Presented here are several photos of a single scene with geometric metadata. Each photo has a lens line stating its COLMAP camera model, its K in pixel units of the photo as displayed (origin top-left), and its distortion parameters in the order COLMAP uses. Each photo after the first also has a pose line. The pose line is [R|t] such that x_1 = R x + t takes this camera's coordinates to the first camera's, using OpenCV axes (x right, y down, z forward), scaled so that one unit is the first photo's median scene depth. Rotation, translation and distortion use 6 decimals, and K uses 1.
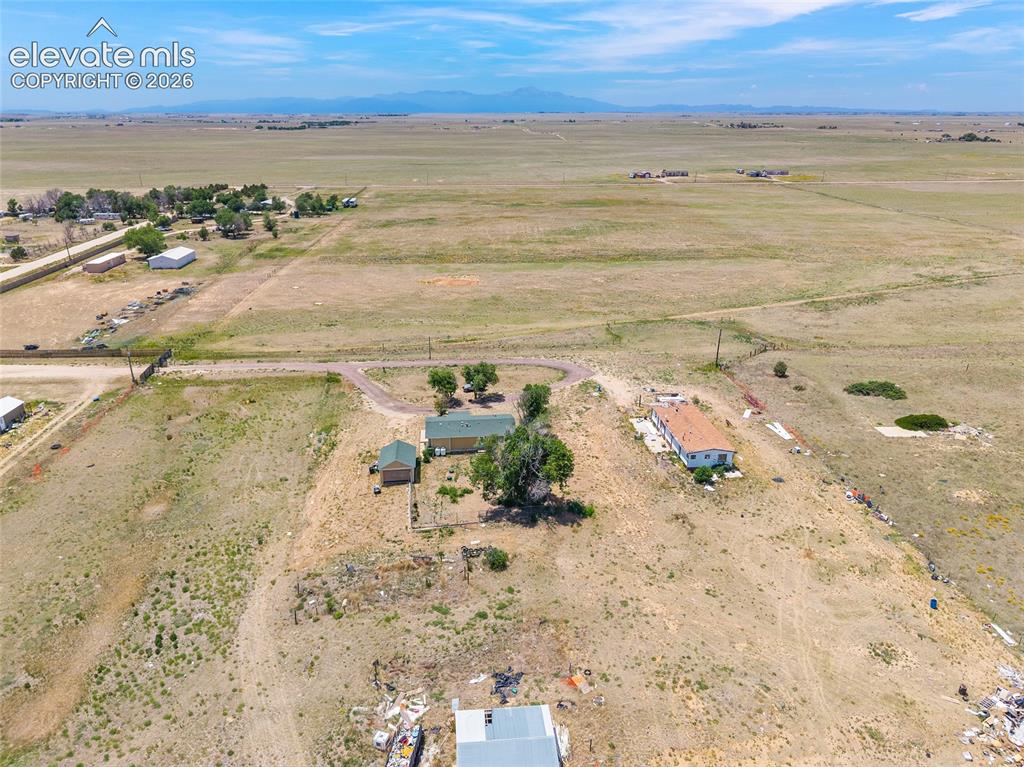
lens RADIAL K [[703.7, 0, 507.9], [0, 703.7, 375.0], [0, 0, 1]] dist [0.030929, -0.036362]
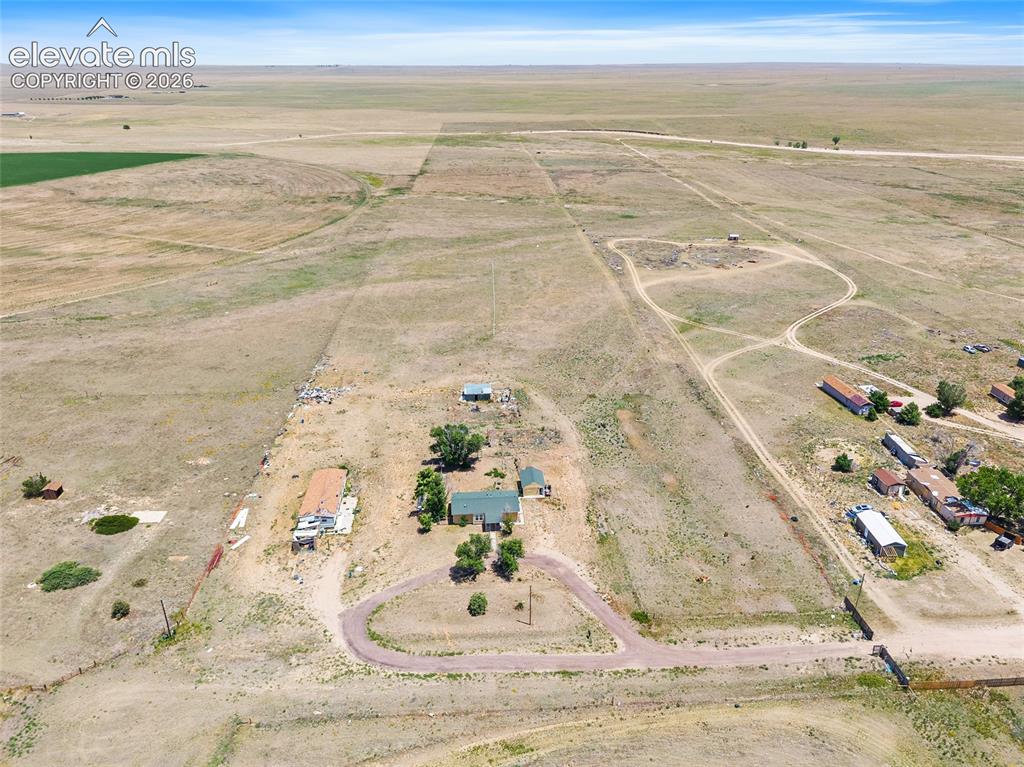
lens RADIAL K [[703.7, 0, 514.8], [0, 703.7, 362.6], [0, 0, 1]] dist [0.030929, -0.036362]
pose [[-0.999712, -0.014524, 0.019094, -0.127250], [0.002194, 0.737211, 0.675659, -0.981715], [-0.023889, 0.675506, -0.736967, 1.731187]]
